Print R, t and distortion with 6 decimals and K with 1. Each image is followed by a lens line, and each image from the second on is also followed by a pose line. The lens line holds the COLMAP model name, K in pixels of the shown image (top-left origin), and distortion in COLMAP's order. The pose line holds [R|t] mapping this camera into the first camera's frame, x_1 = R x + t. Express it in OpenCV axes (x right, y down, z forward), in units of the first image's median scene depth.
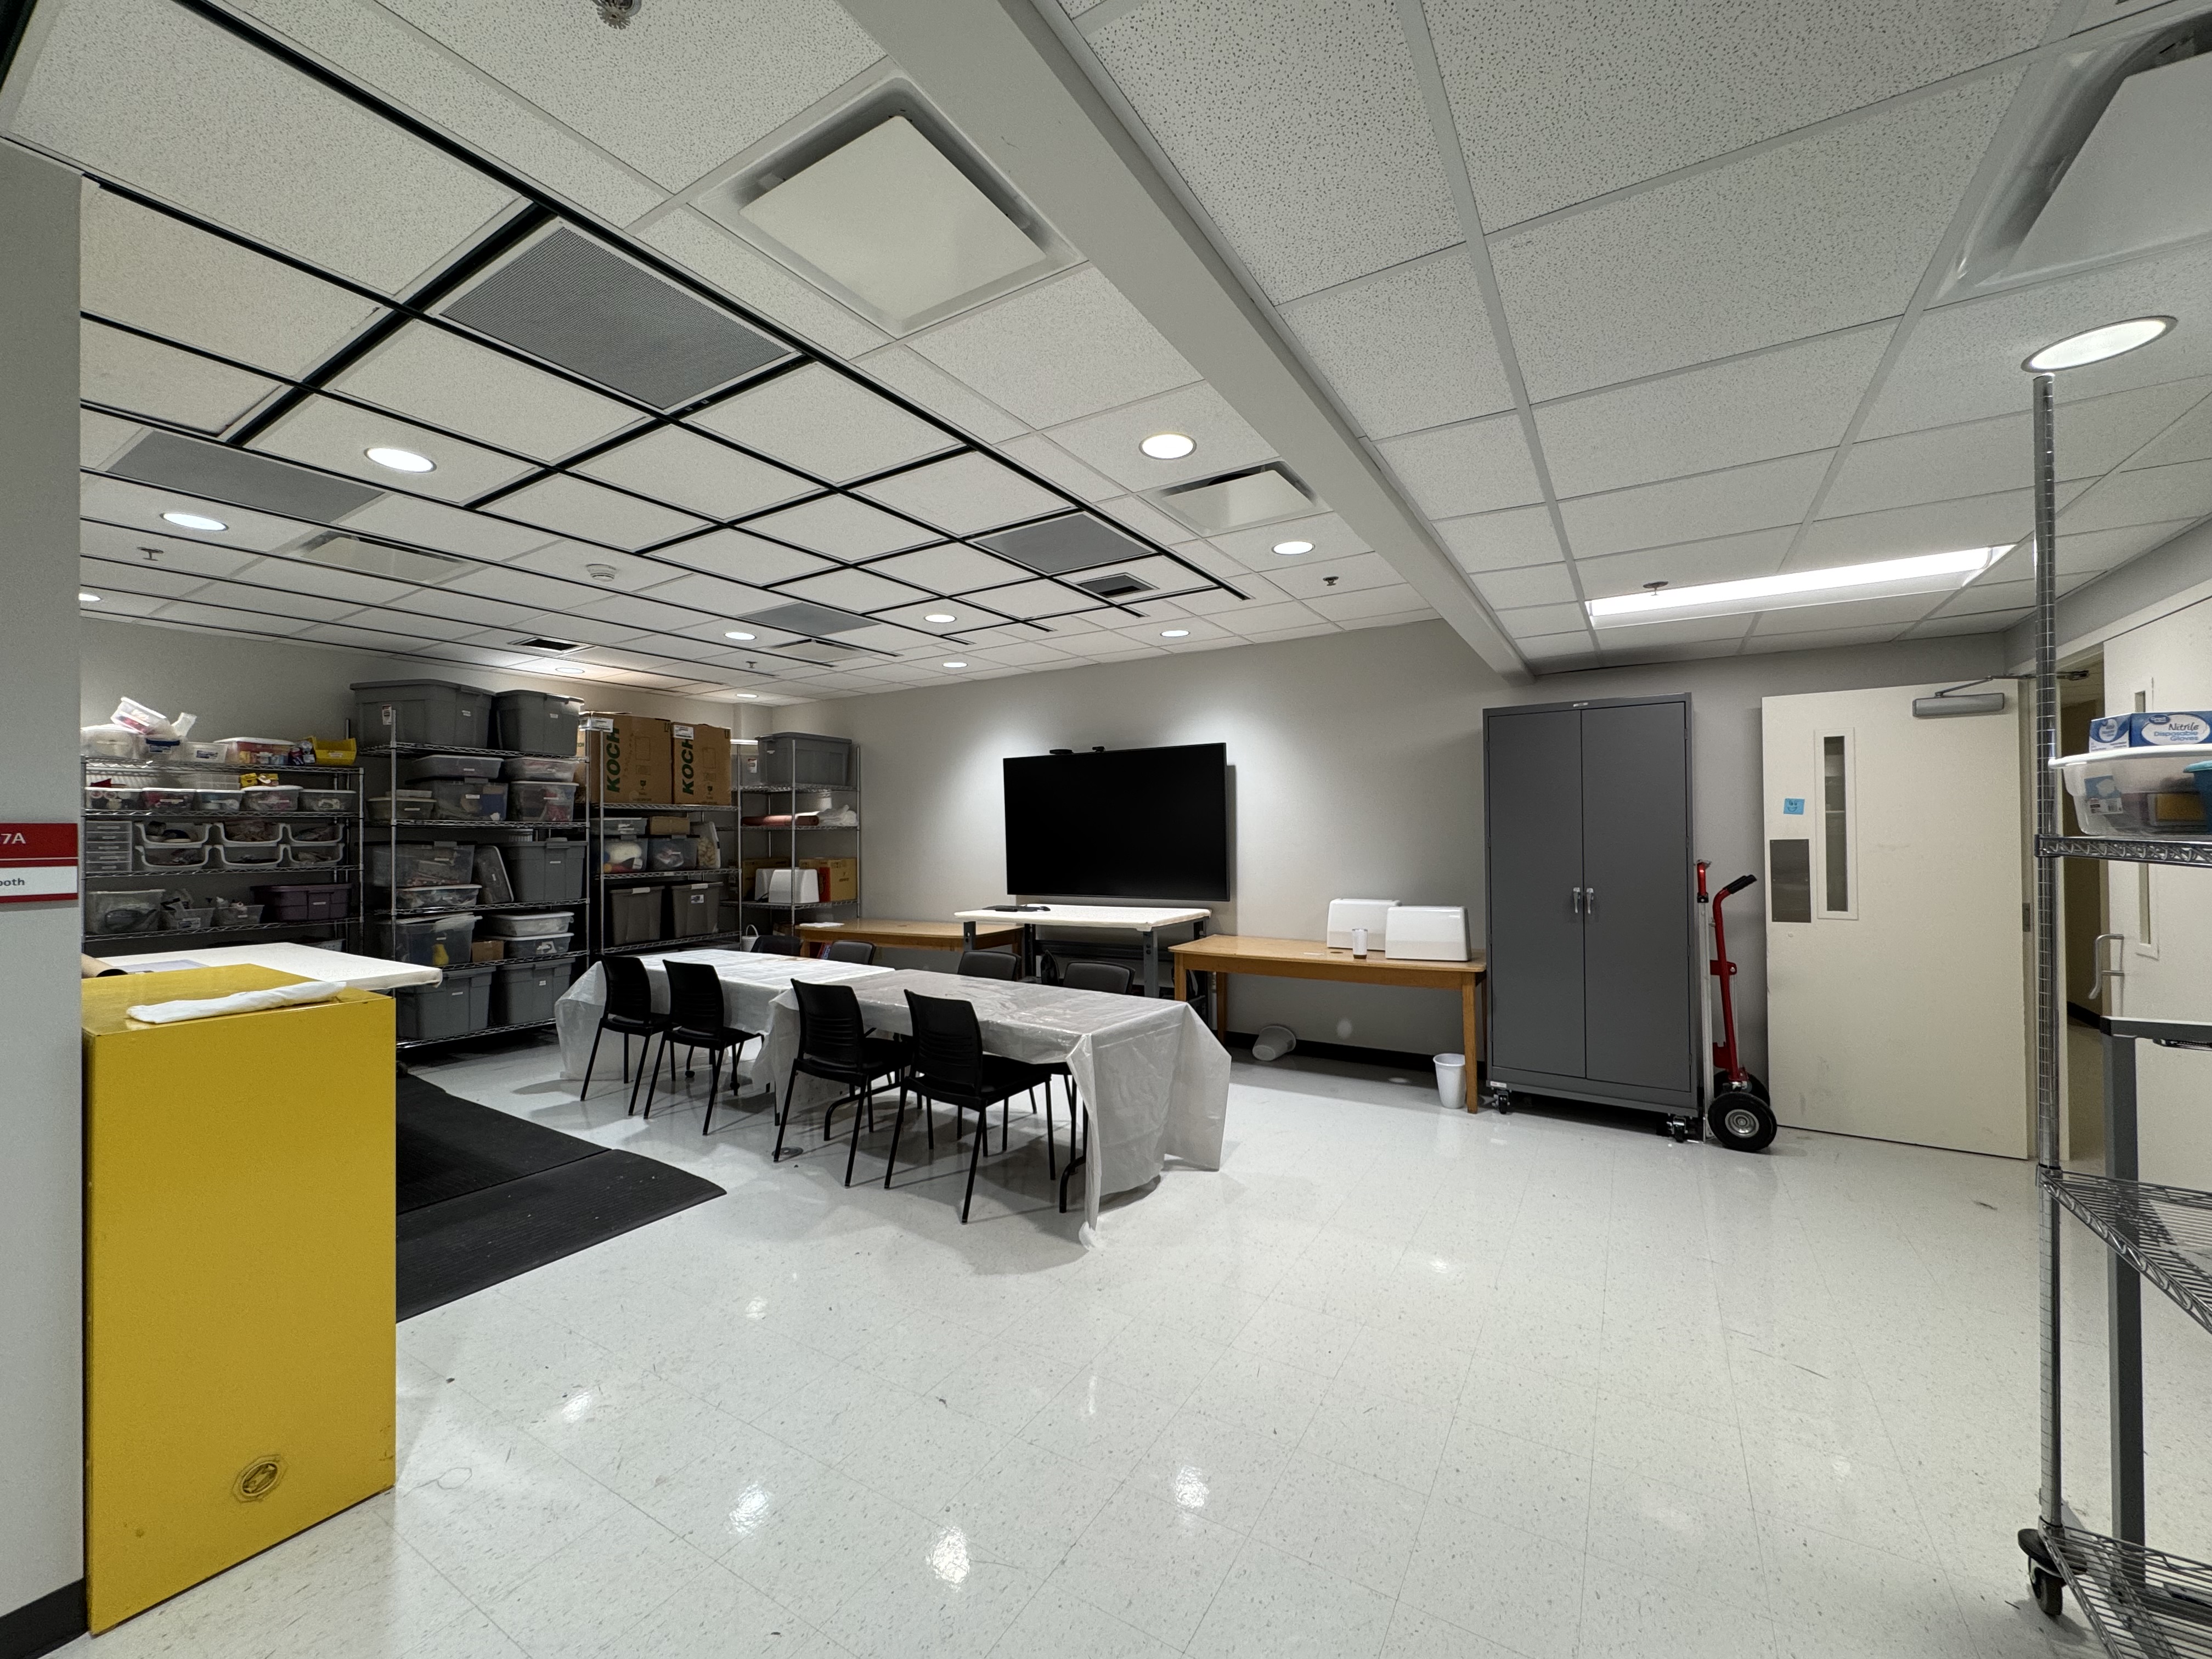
lens RADIAL K [[881.6, 0, 1099.6], [0, 881.6, 827.3], [0, 0, 1]] dist [-0.000129, 0.000067]
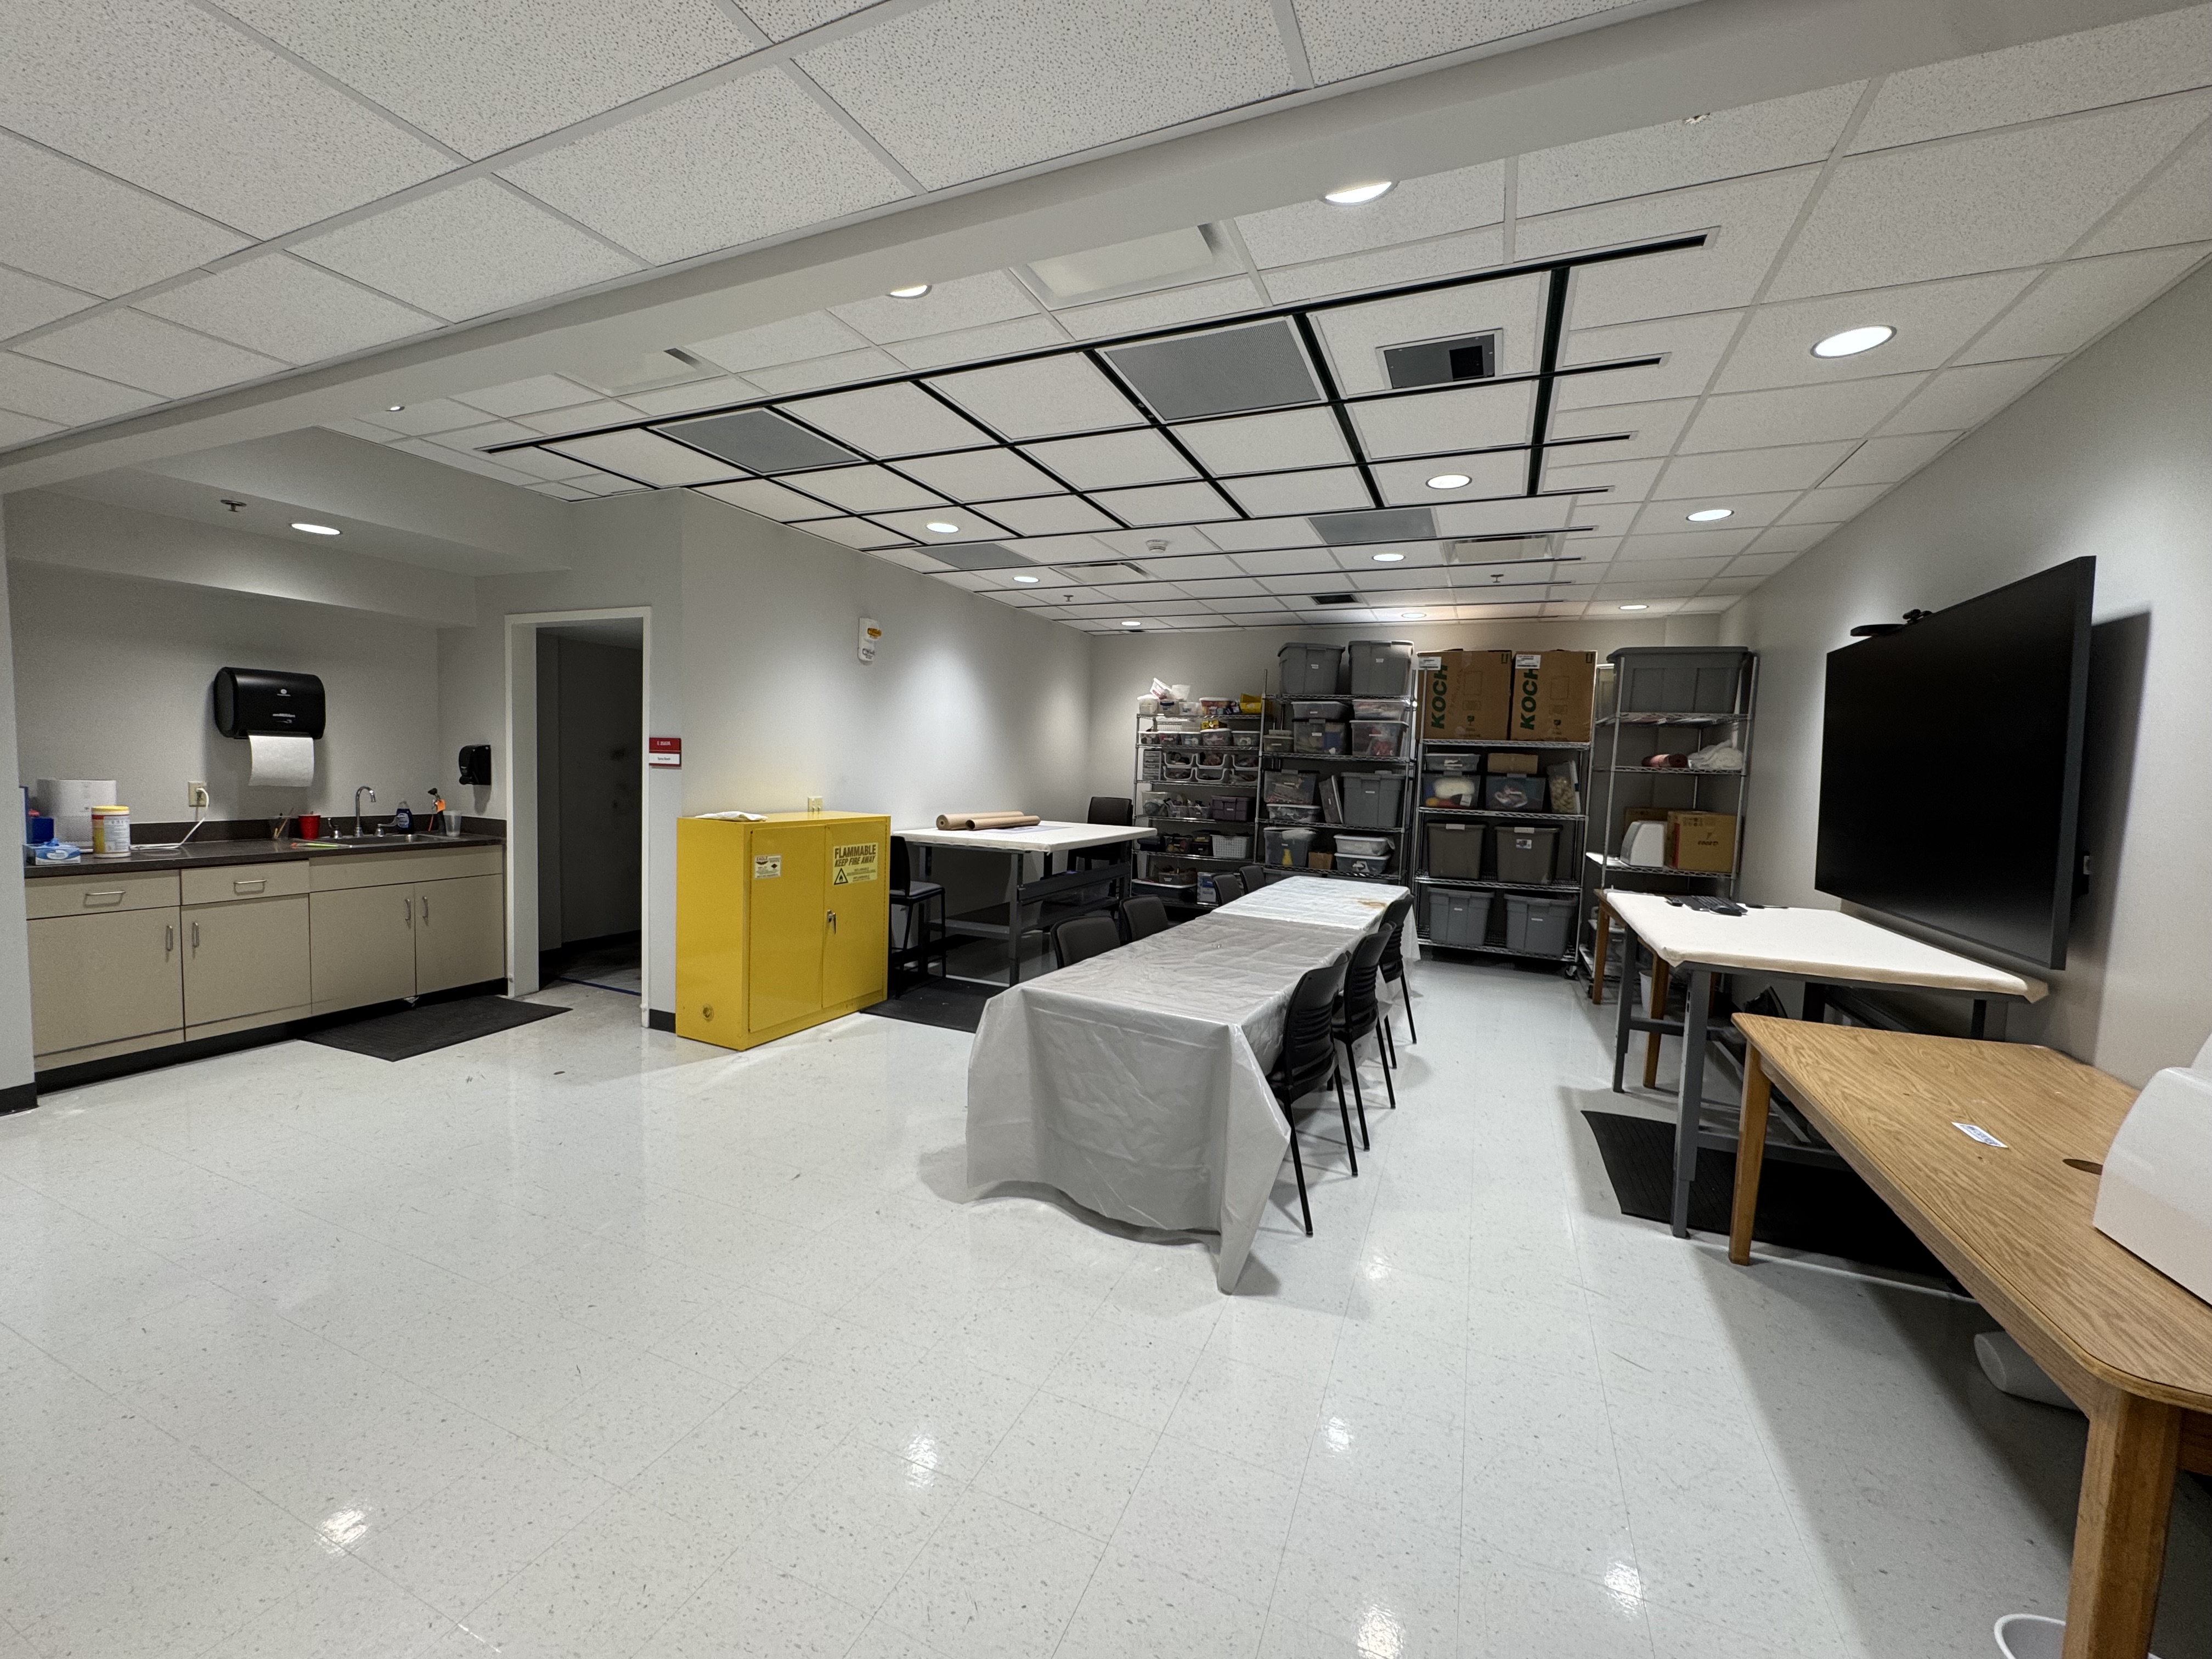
lens RADIAL K [[881.6, 0, 1106.4], [0, 881.6, 831.3], [0, 0, 1]] dist [-0.000129, 0.000067]
pose [[0.142734, 0.091216, -0.985549, 0.417488], [-0.029721, 0.995690, 0.087851, 0.000622], [0.989315, 0.016752, 0.144830, 0.470452]]
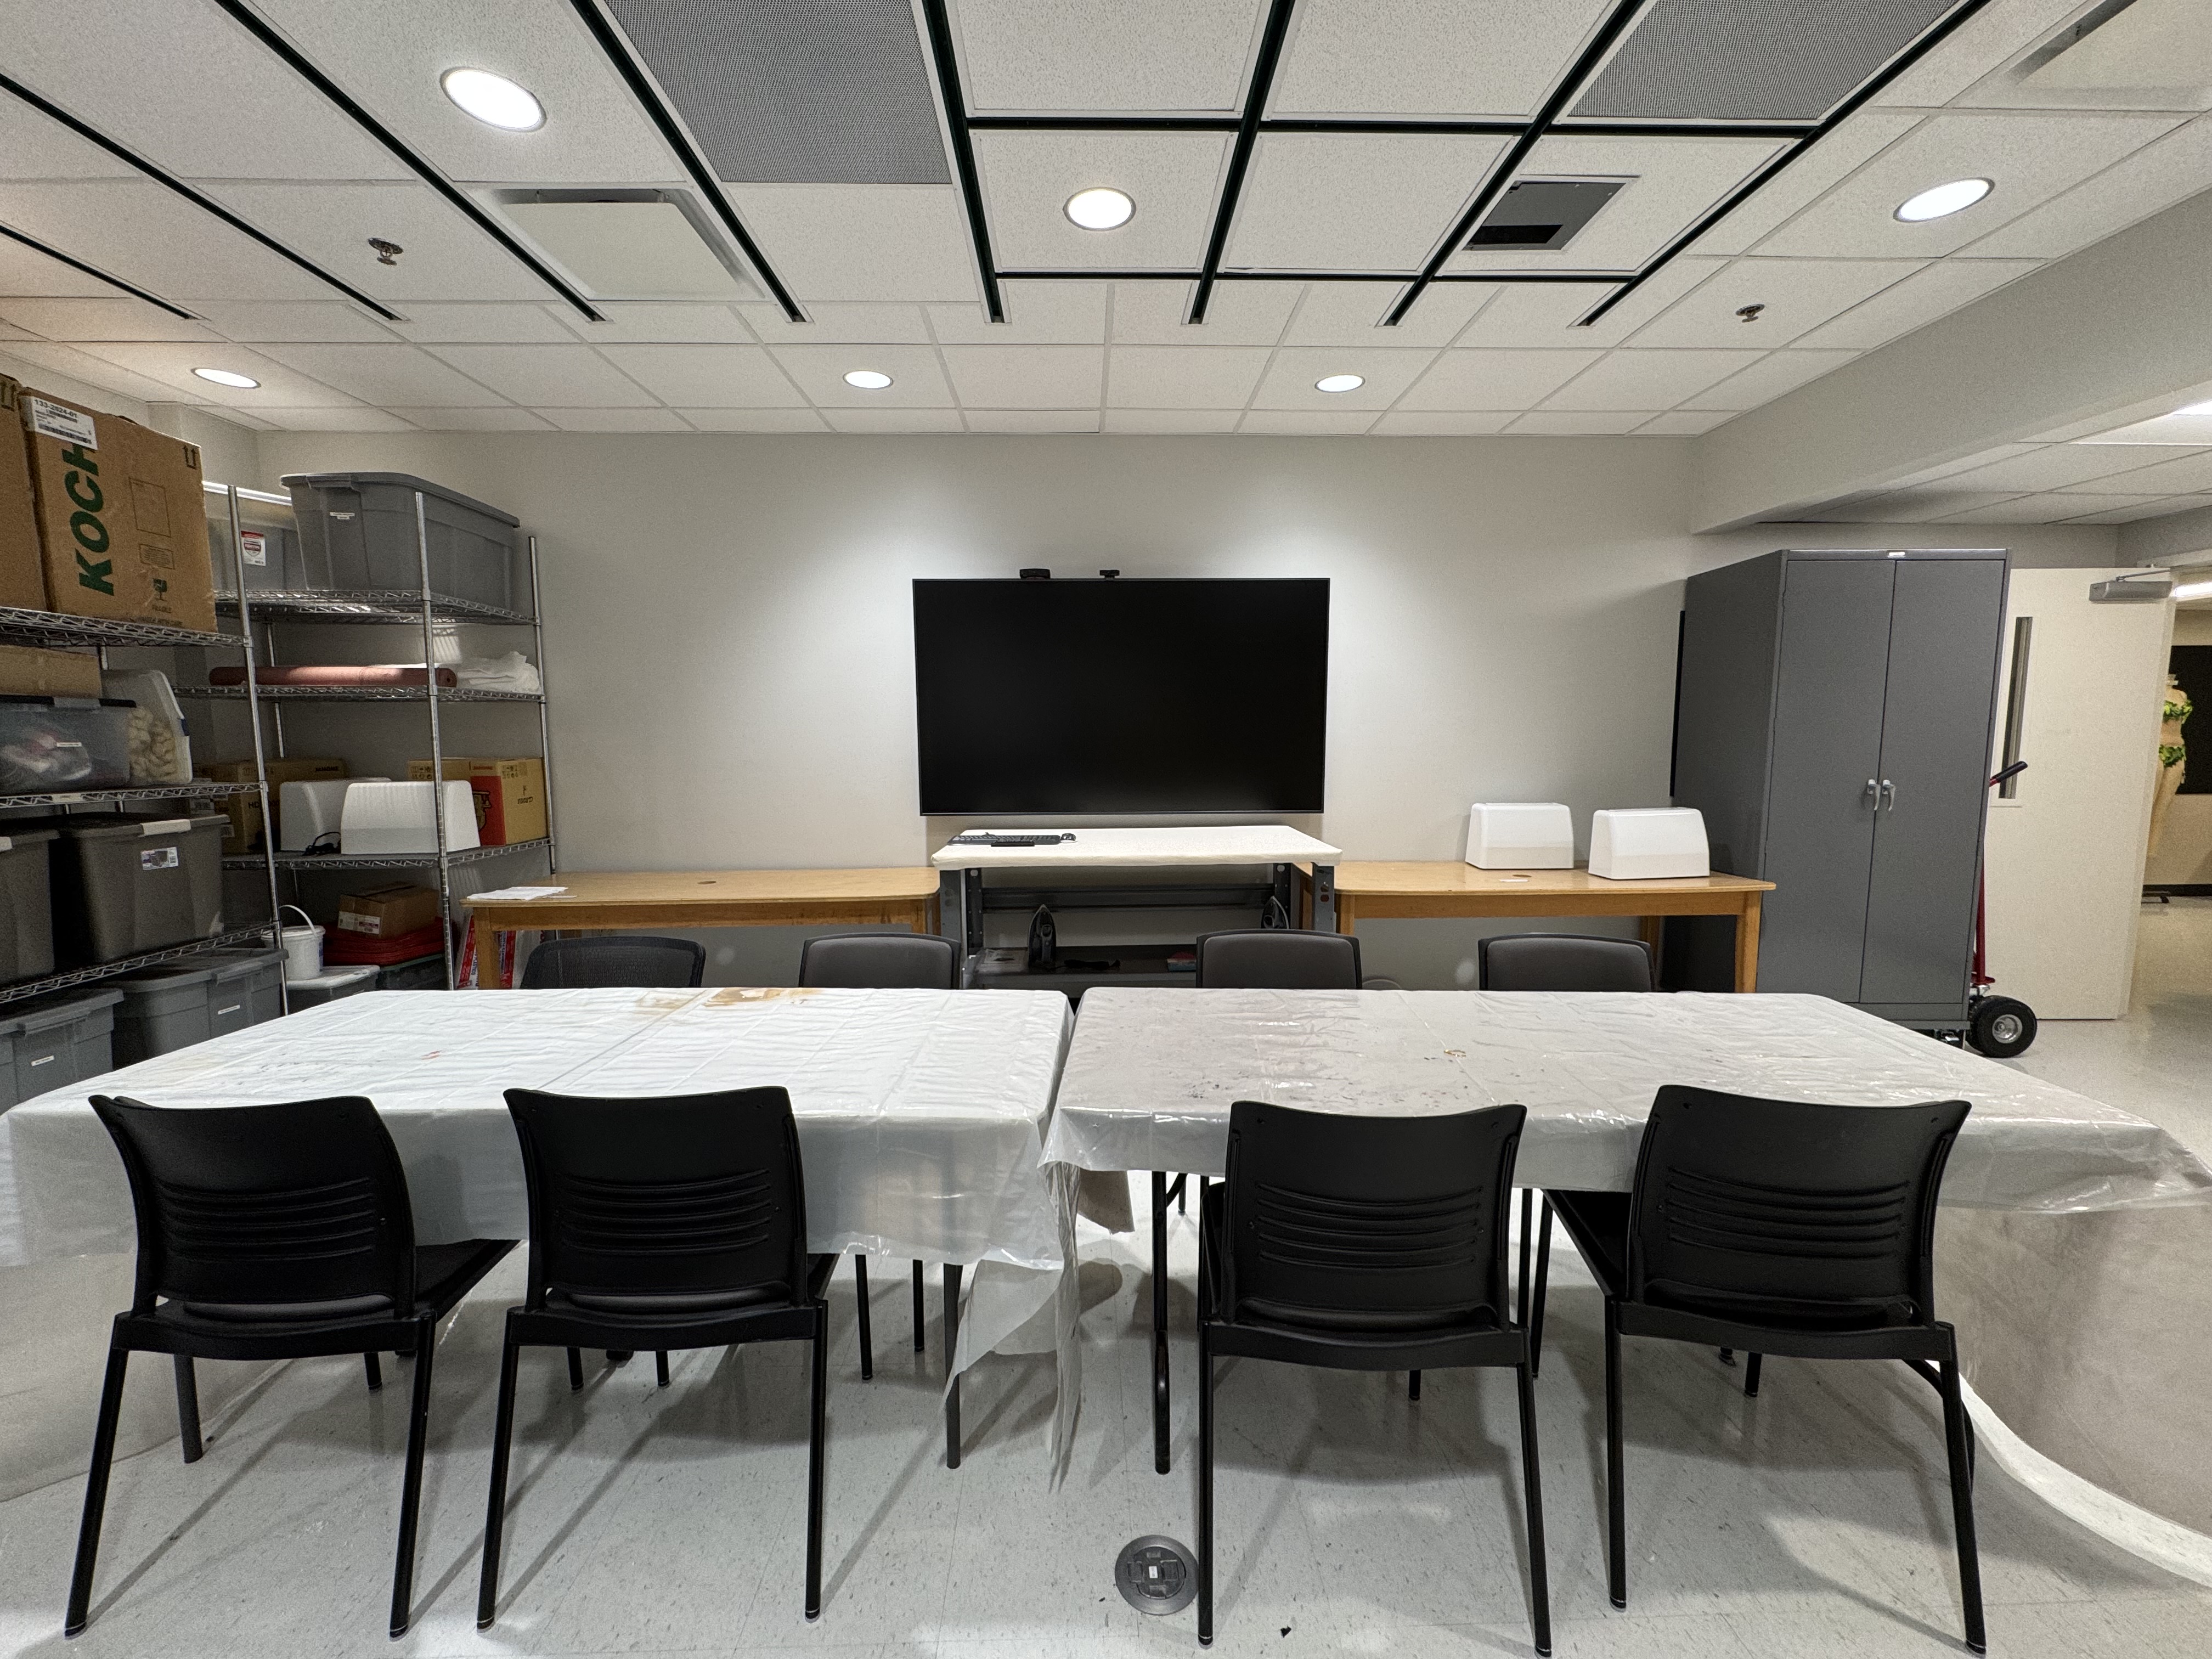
lens RADIAL K [[881.6, 0, 1100.3], [0, 881.6, 824.7], [0, 0, 1]] dist [-0.000129, 0.000067]
pose [[0.835721, -0.047467, 0.547098, -0.341136], [-0.009880, 0.994796, 0.101402, 0.022050], [-0.549065, -0.090149, 0.830904, 0.461422]]
